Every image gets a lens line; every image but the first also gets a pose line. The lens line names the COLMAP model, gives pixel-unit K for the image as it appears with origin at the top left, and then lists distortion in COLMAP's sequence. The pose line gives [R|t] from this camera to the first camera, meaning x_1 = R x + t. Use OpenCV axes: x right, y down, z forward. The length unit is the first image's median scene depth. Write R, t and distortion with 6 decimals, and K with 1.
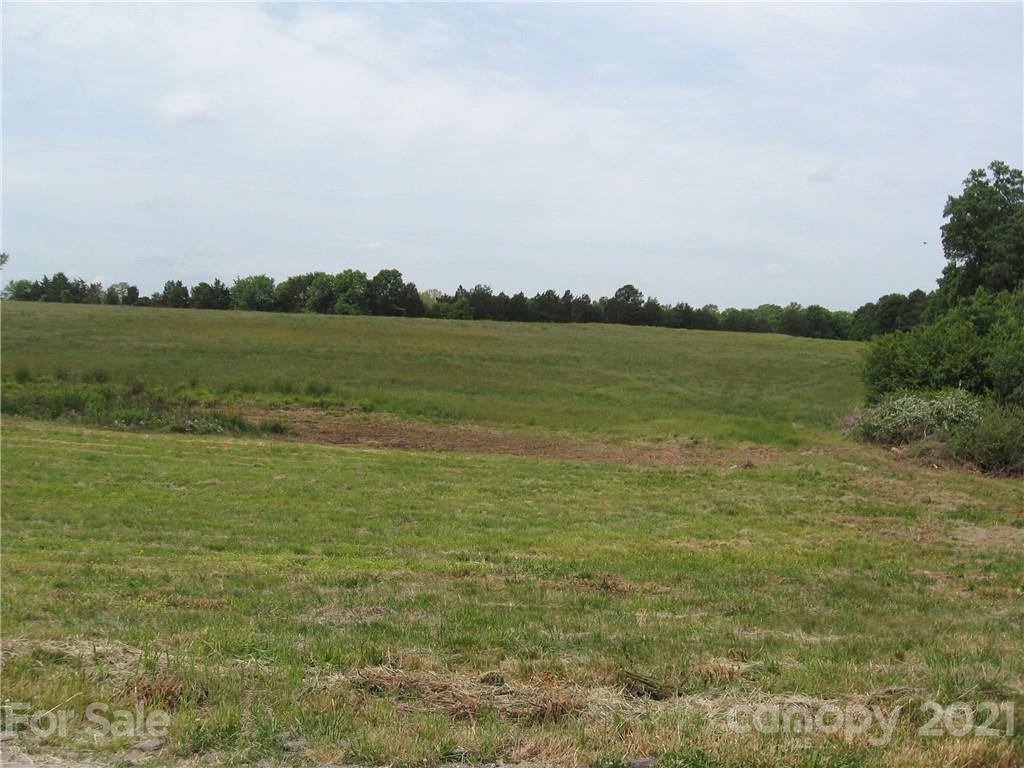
lens RADIAL K [[1052.0, 0, 508.8], [0, 1052.0, 379.0], [0, 0, 1]] dist [-0.121567, 0.000000]
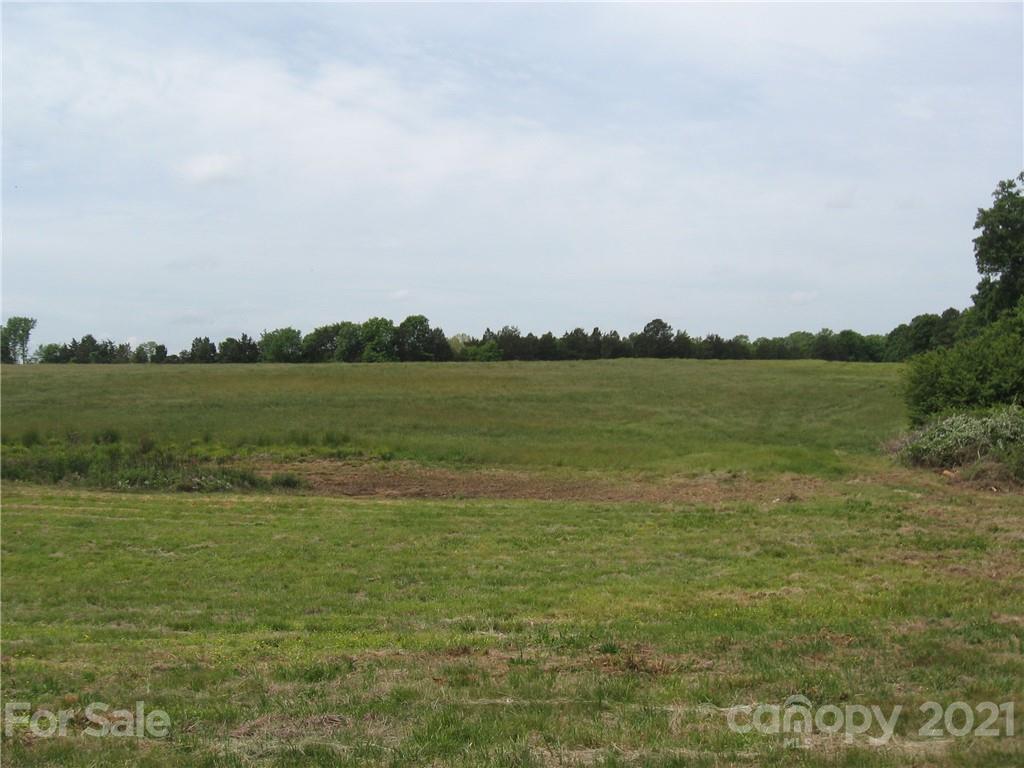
lens RADIAL K [[1052.0, 0, 510.4], [0, 1052.0, 378.4], [0, 0, 1]] dist [-0.121567, 0.000000]
pose [[0.998350, -0.049721, -0.028721, 0.008884], [0.048522, 0.997979, -0.041034, 0.001792], [0.030703, 0.039573, 0.998745, 0.050569]]
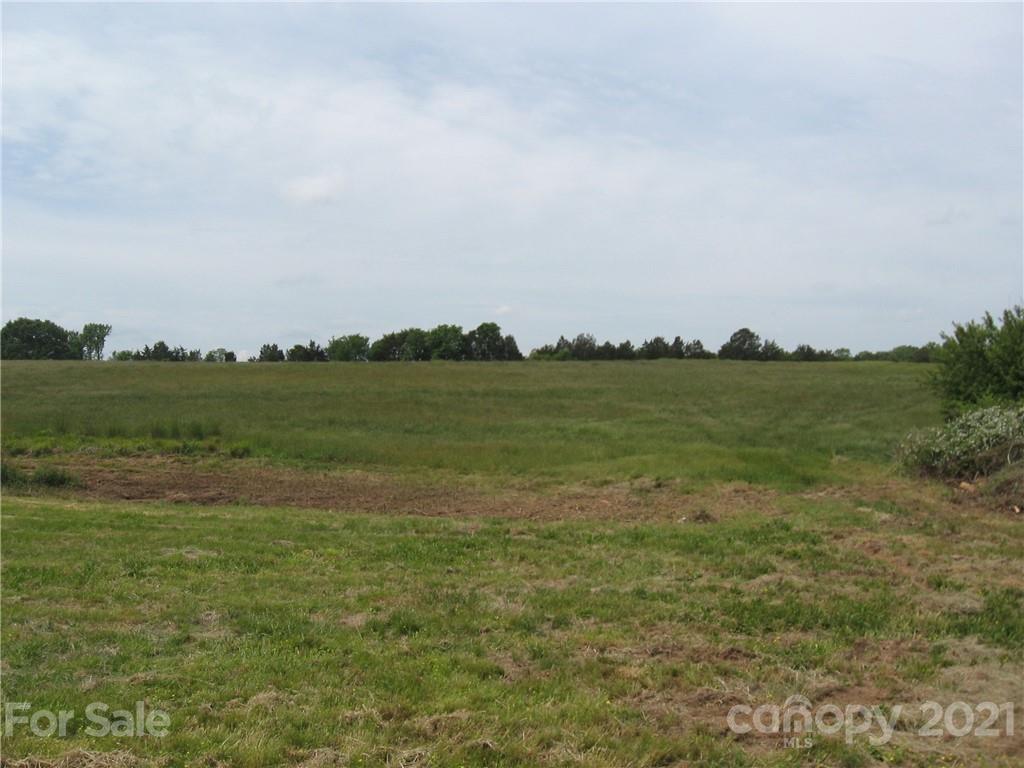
lens RADIAL K [[1052.0, 0, 512.5], [0, 1052.0, 385.7], [0, 0, 1]] dist [-0.121567, 0.000000]
pose [[0.990984, -0.041599, -0.127360, 0.163029], [0.035063, 0.997971, -0.053143, 0.027540], [0.129312, 0.048198, 0.990432, 0.296185]]
